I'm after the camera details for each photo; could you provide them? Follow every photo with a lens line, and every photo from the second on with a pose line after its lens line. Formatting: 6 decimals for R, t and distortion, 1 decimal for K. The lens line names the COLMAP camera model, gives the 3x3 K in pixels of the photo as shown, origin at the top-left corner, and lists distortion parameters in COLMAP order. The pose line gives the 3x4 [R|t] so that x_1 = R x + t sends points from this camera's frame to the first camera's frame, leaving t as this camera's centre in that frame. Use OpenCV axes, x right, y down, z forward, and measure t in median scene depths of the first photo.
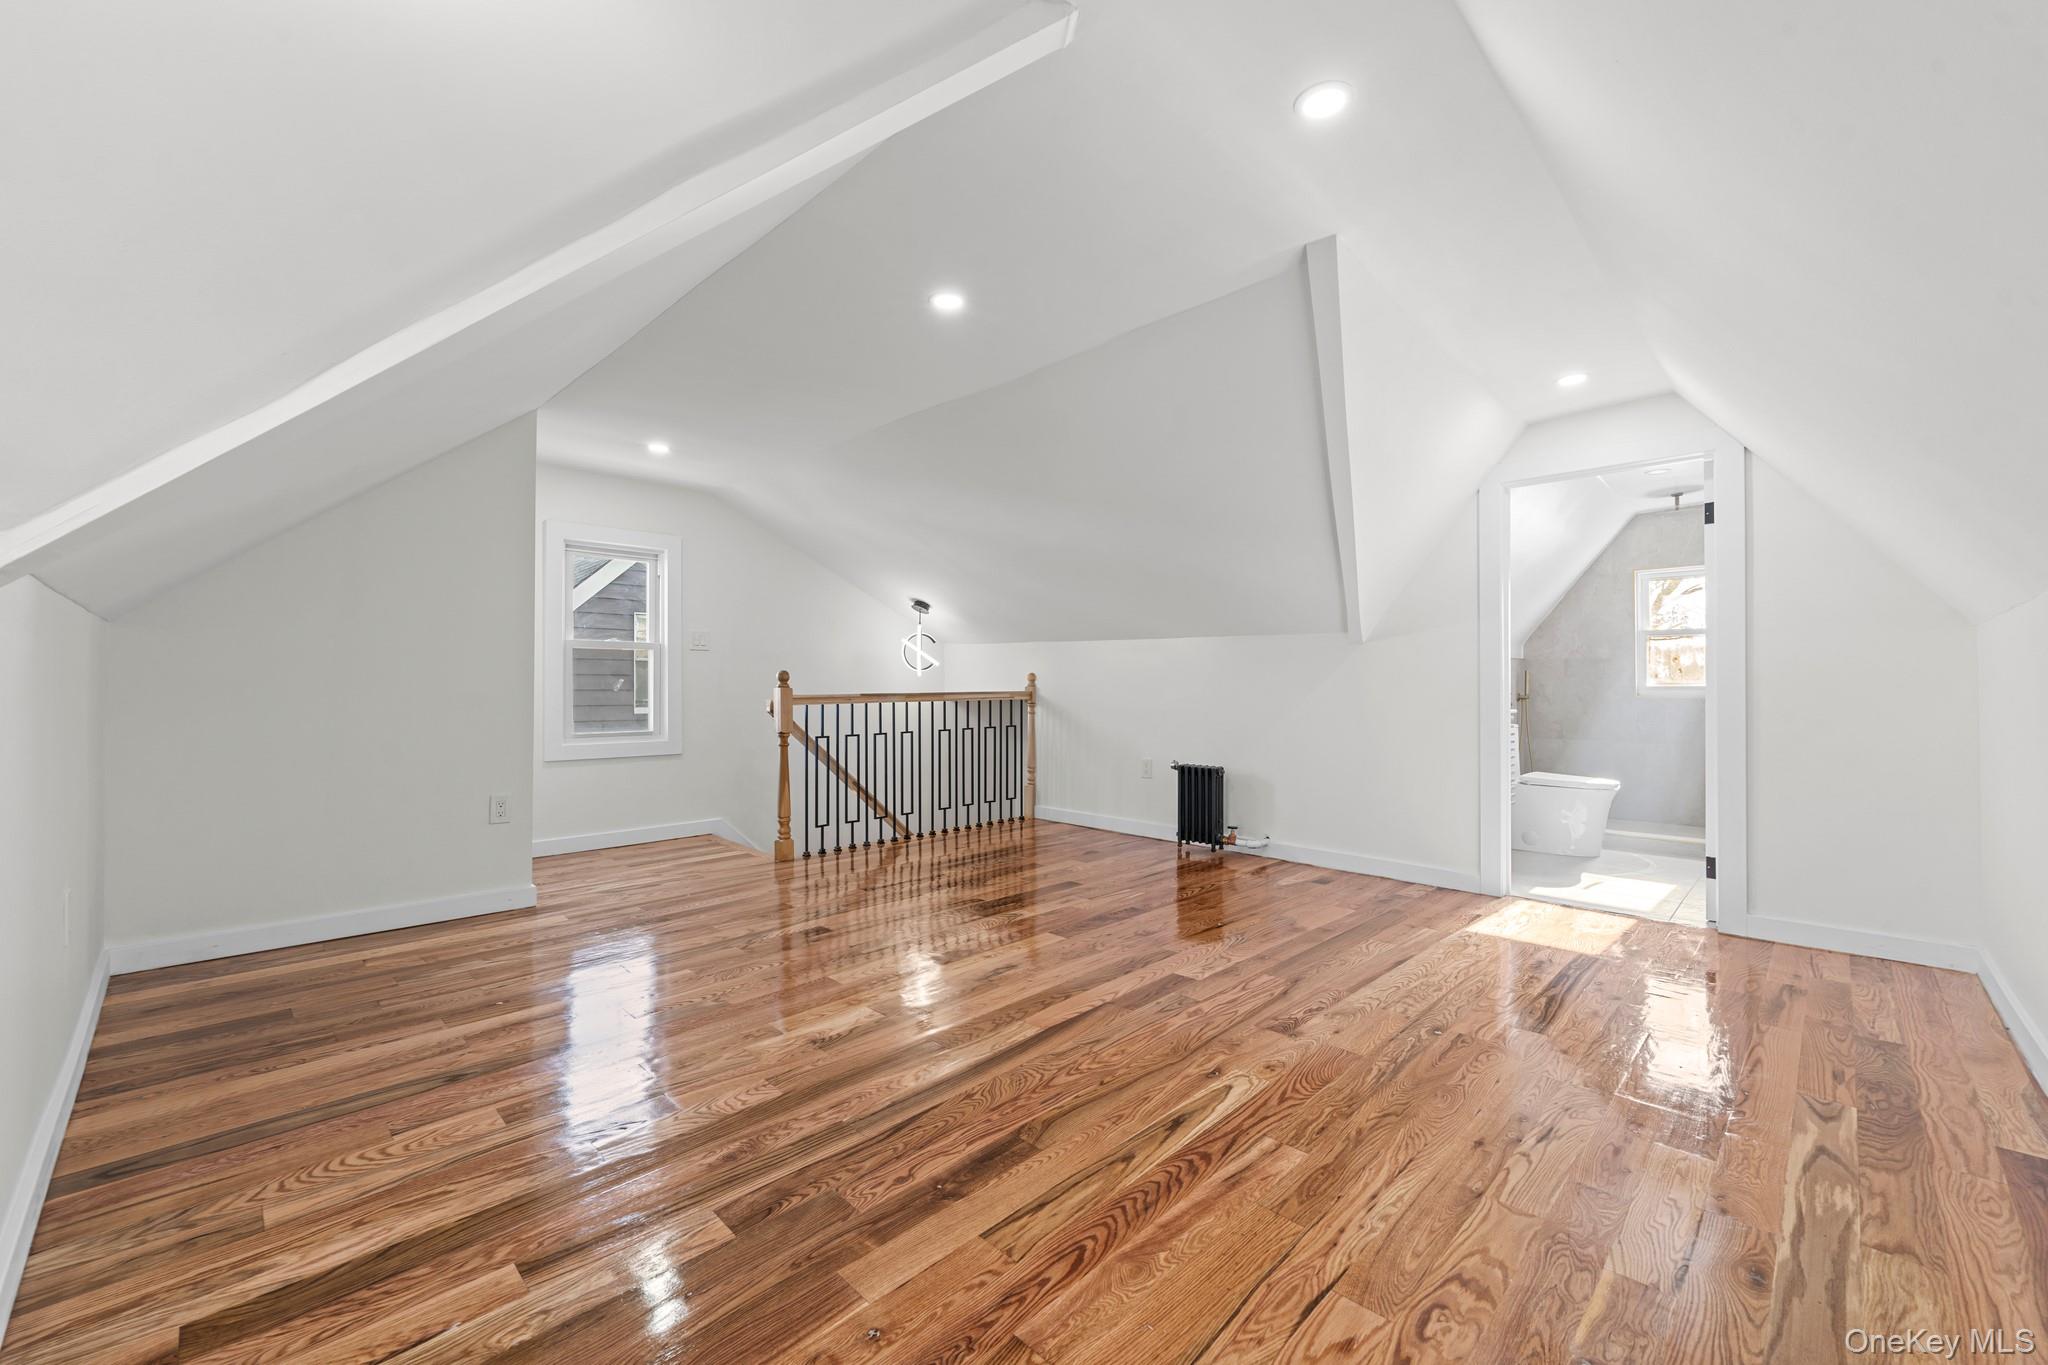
lens RADIAL K [[820.7, 0, 1018.5], [0, 820.7, 687.6], [0, 0, 1]] dist [0.002169, -0.000627]
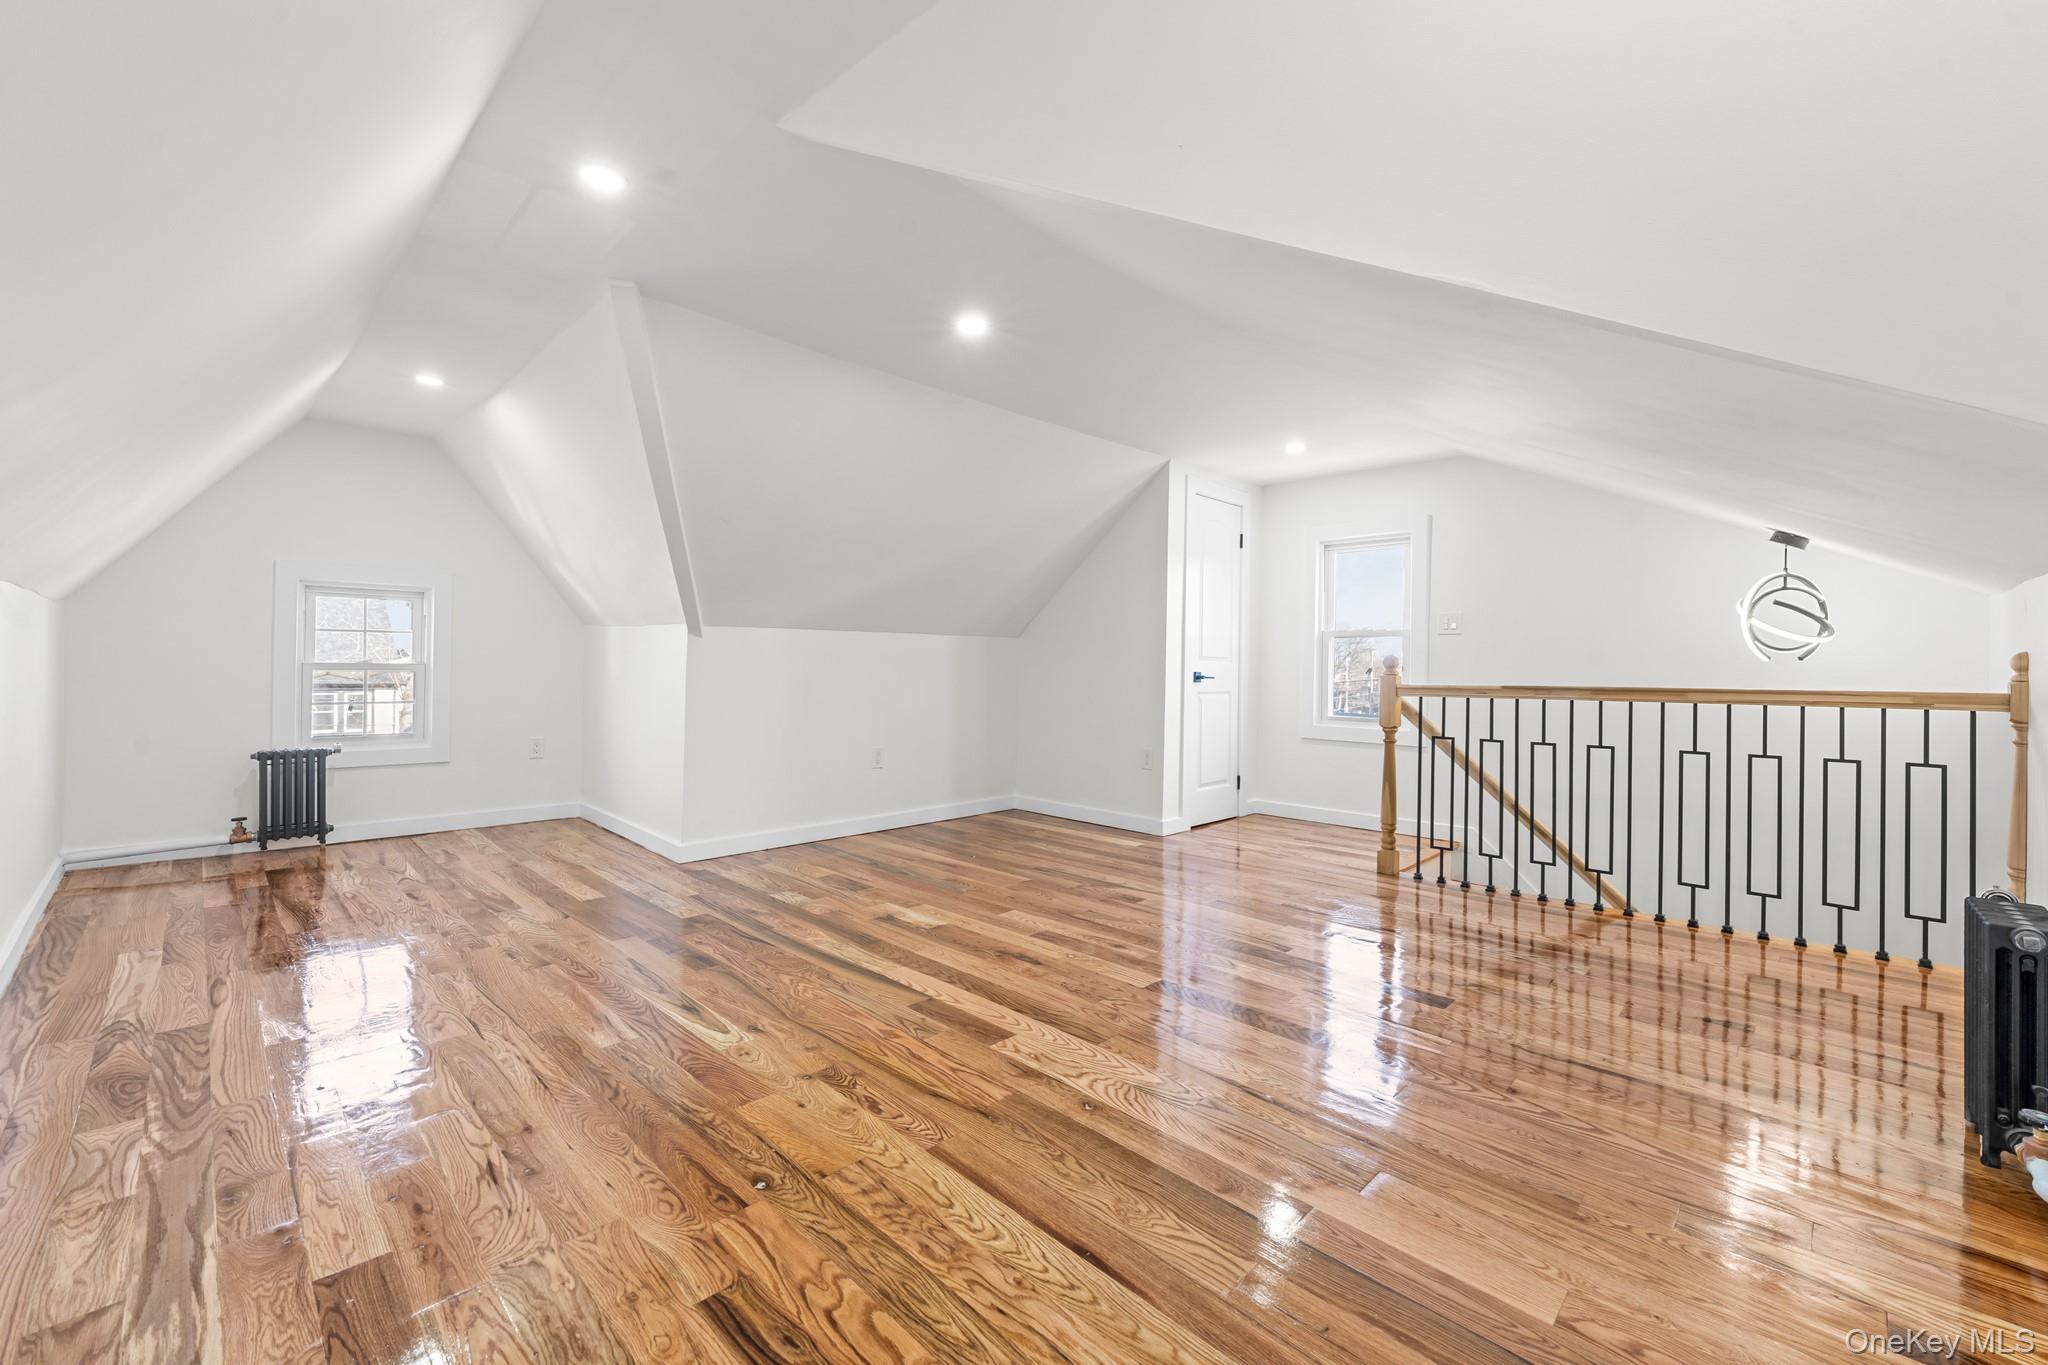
lens RADIAL K [[820.7, 0, 1018.5], [0, 820.7, 668.1], [0, 0, 1]] dist [0.002169, -0.000627]
pose [[0.008423, -0.001671, -0.999963, 1.091872], [-0.015205, 0.999883, -0.001799, -0.002734], [0.999849, 0.015219, 0.008396, 1.106046]]
